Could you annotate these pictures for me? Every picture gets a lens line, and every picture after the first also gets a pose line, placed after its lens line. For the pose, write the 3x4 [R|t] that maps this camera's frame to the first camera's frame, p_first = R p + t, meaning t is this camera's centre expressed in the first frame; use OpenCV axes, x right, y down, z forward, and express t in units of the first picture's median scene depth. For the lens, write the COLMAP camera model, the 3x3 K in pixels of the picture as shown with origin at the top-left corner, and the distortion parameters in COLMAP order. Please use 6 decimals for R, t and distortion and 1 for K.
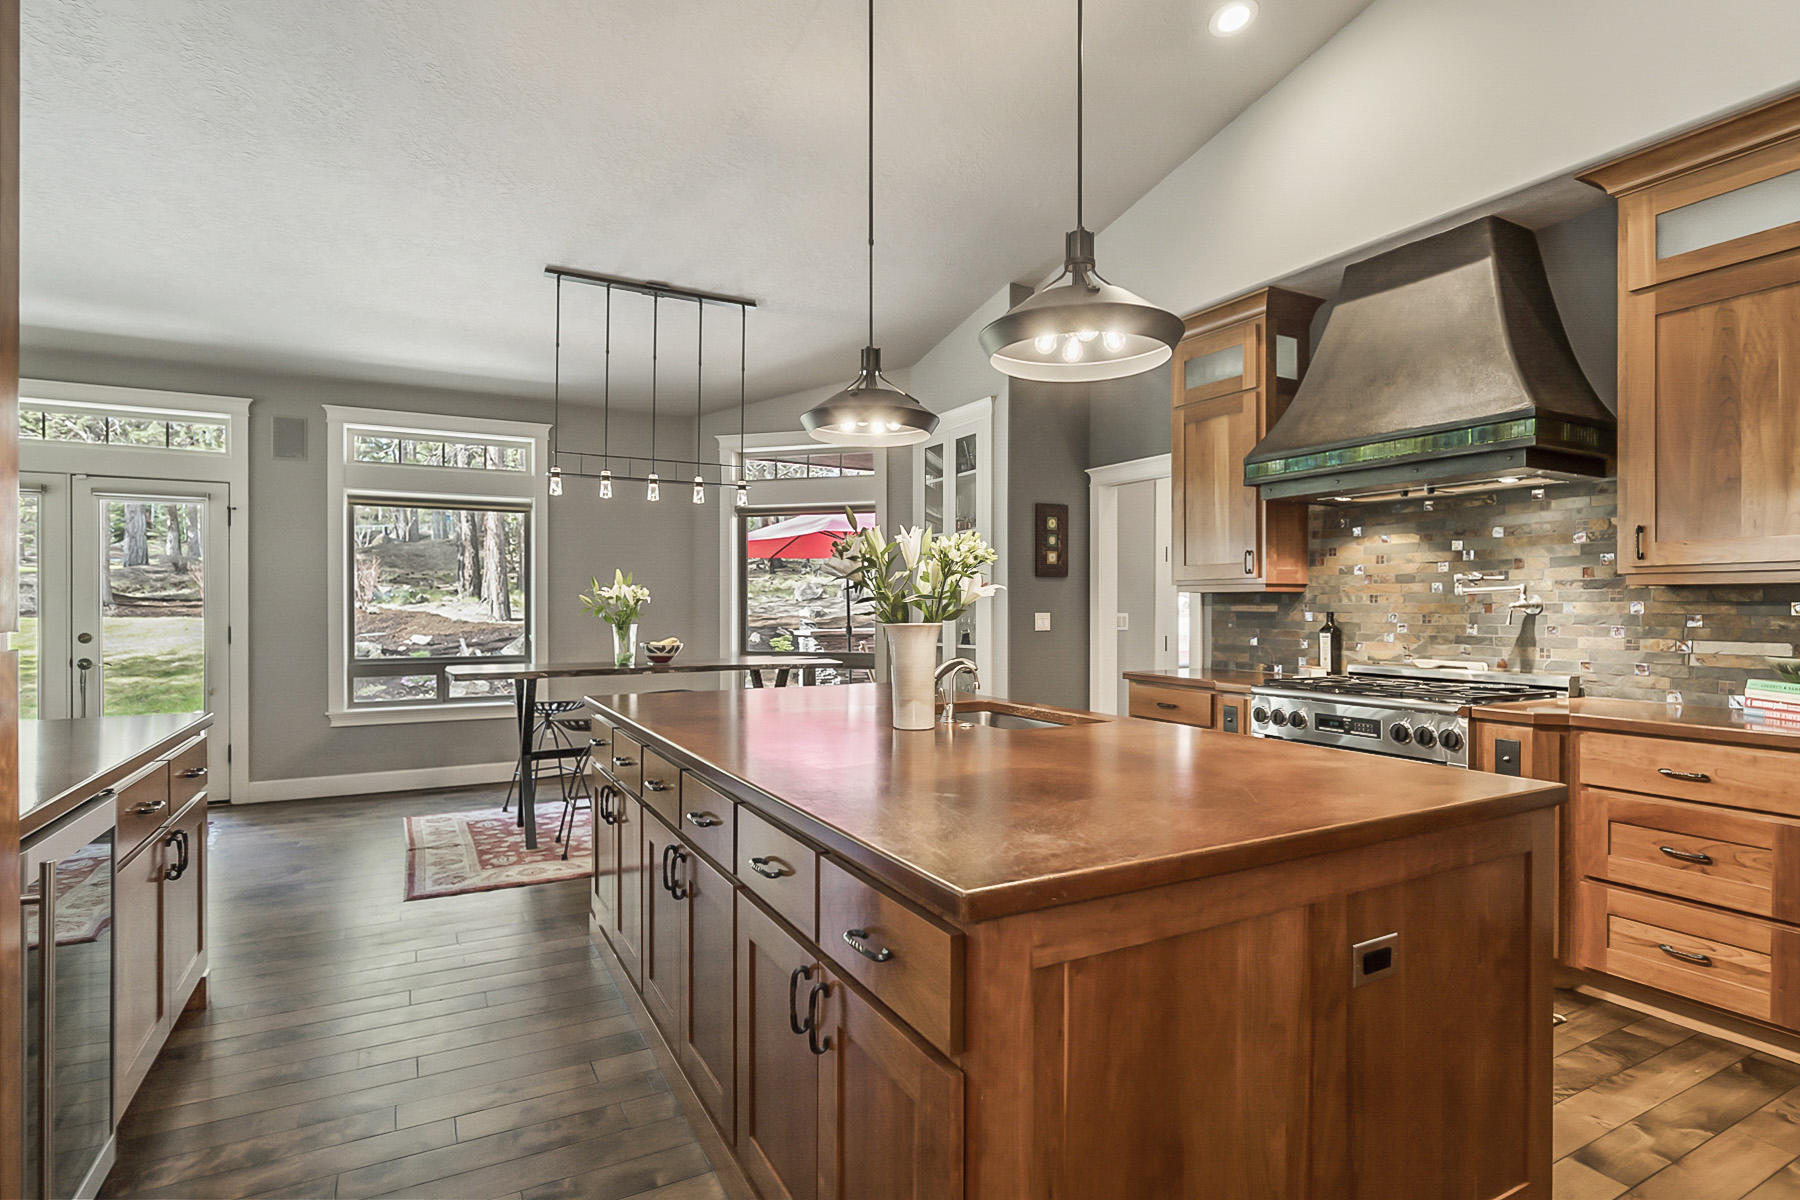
lens RADIAL K [[913.4, 0, 902.7], [0, 913.4, 601.5], [0, 0, 1]] dist [-0.007173, 0.003816]
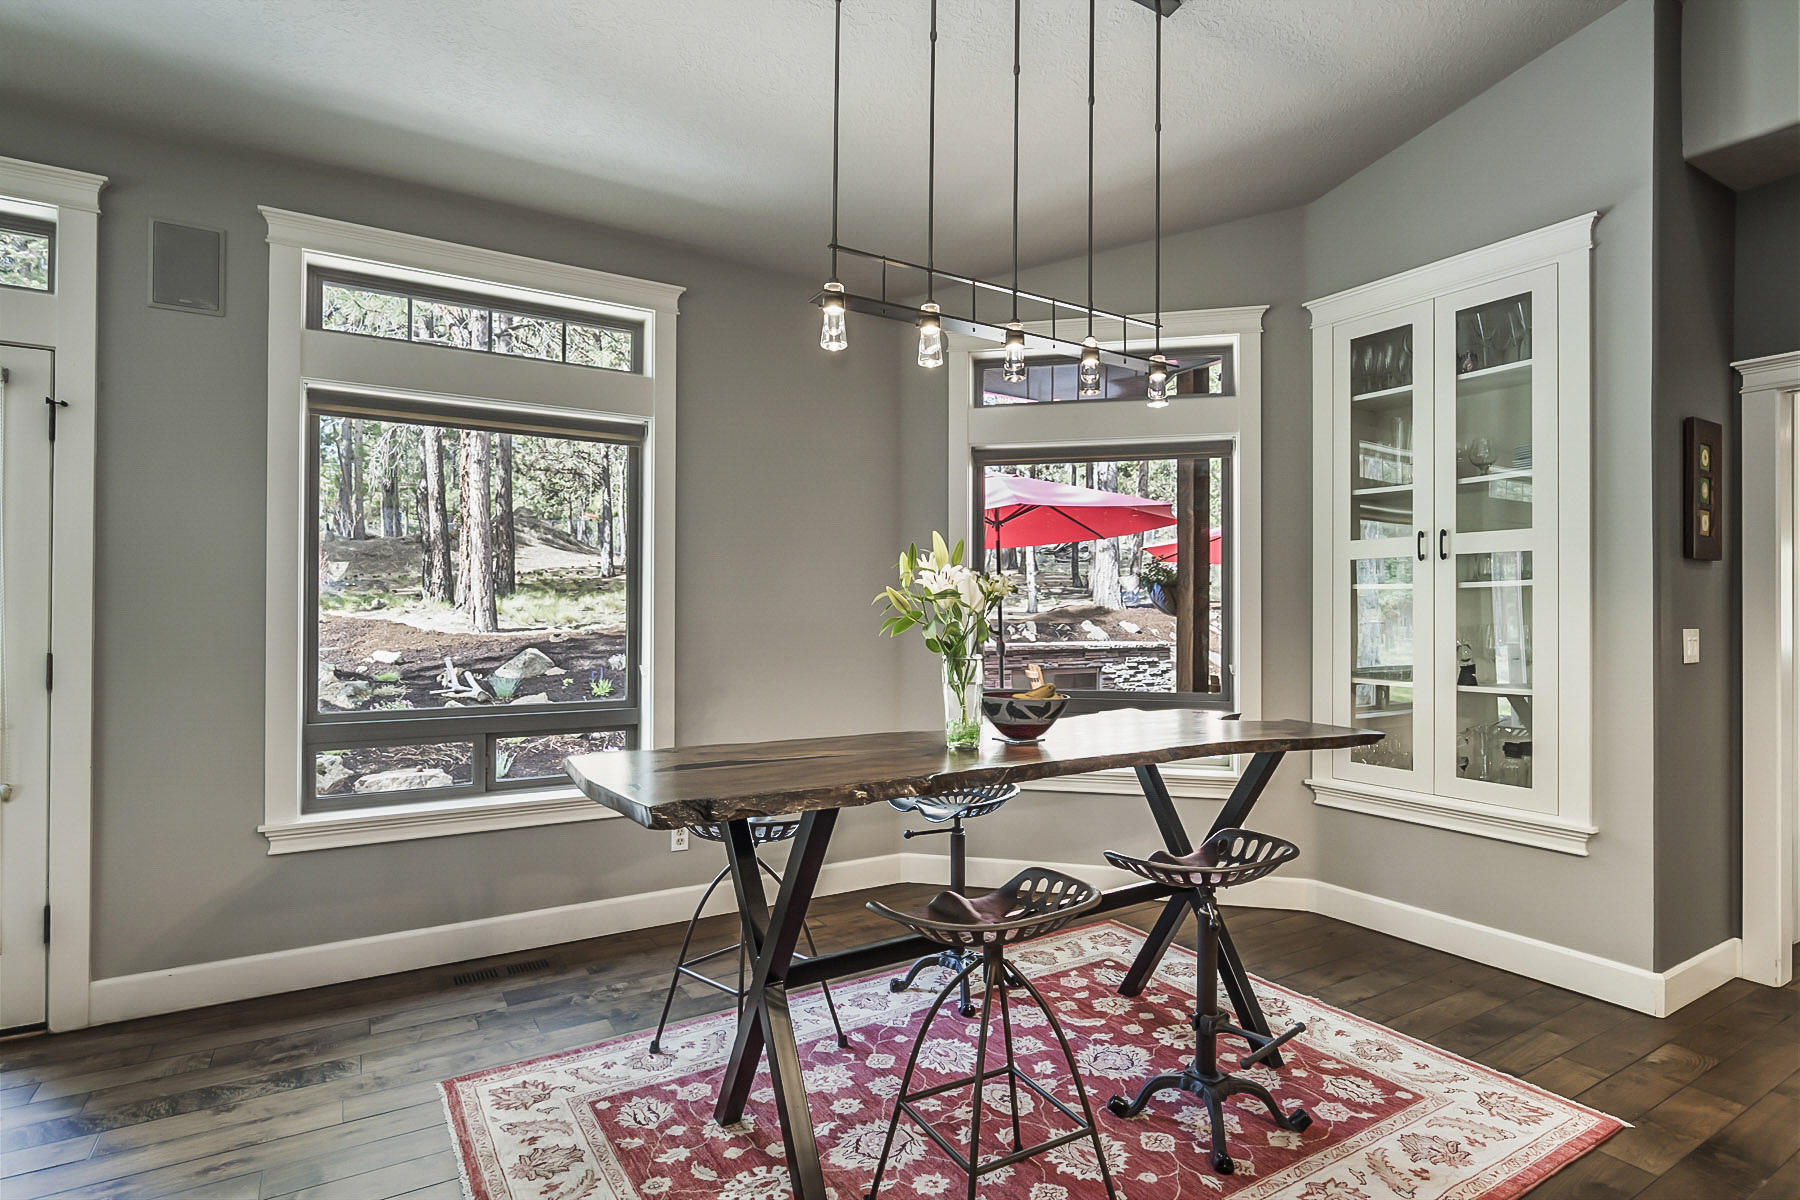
lens RADIAL K [[913.4, 0, 895.7], [0, 913.4, 603.6], [0, 0, 1]] dist [-0.007173, 0.003816]
pose [[0.998884, 0.004074, 0.047046, -0.289657], [-0.003719, 0.999964, -0.007620, 0.002651], [-0.047076, 0.007436, 0.998864, 0.454712]]
